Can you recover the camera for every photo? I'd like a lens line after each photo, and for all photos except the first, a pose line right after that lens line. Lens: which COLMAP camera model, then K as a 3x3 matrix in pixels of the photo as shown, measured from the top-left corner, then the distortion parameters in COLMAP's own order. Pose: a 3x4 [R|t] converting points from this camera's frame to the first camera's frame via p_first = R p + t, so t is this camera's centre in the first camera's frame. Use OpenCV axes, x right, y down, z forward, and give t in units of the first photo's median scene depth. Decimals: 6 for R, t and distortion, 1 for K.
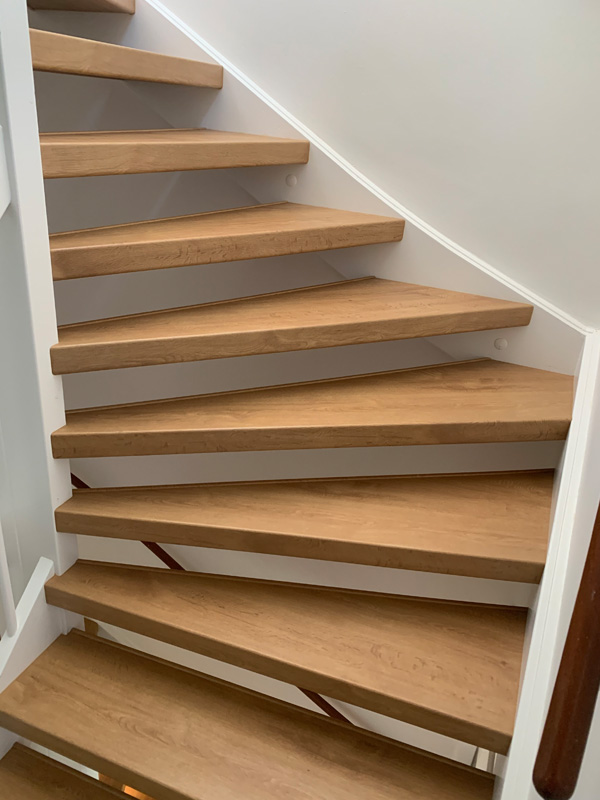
lens RADIAL K [[610.5, 0, 295.8], [0, 610.5, 401.2], [0, 0, 1]] dist [0.049005, -0.055334]
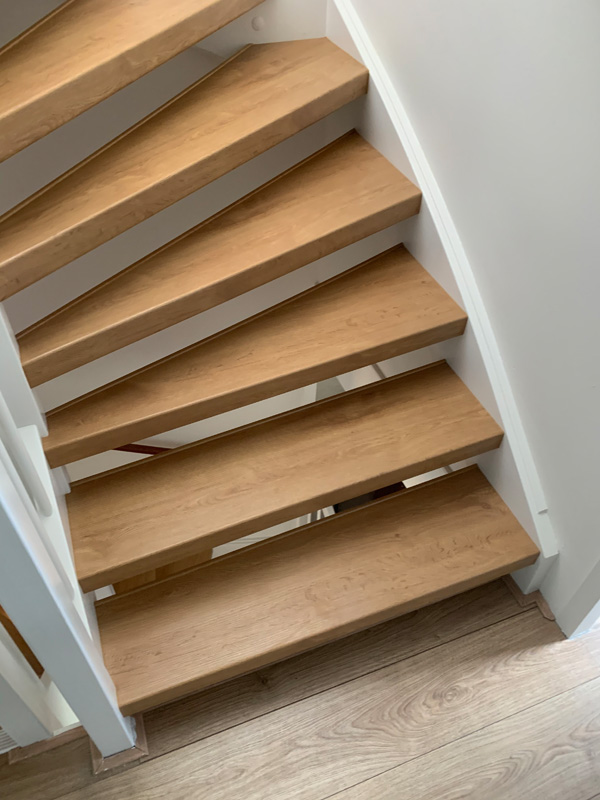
lens RADIAL K [[610.5, 0, 295.8], [0, 610.5, 401.2], [0, 0, 1]] dist [0.049005, -0.055334]
pose [[0.716062, -0.537462, 0.445409, -0.504745], [0.338814, 0.825493, 0.451405, -0.026172], [-0.610295, -0.172324, 0.773204, 0.139073]]
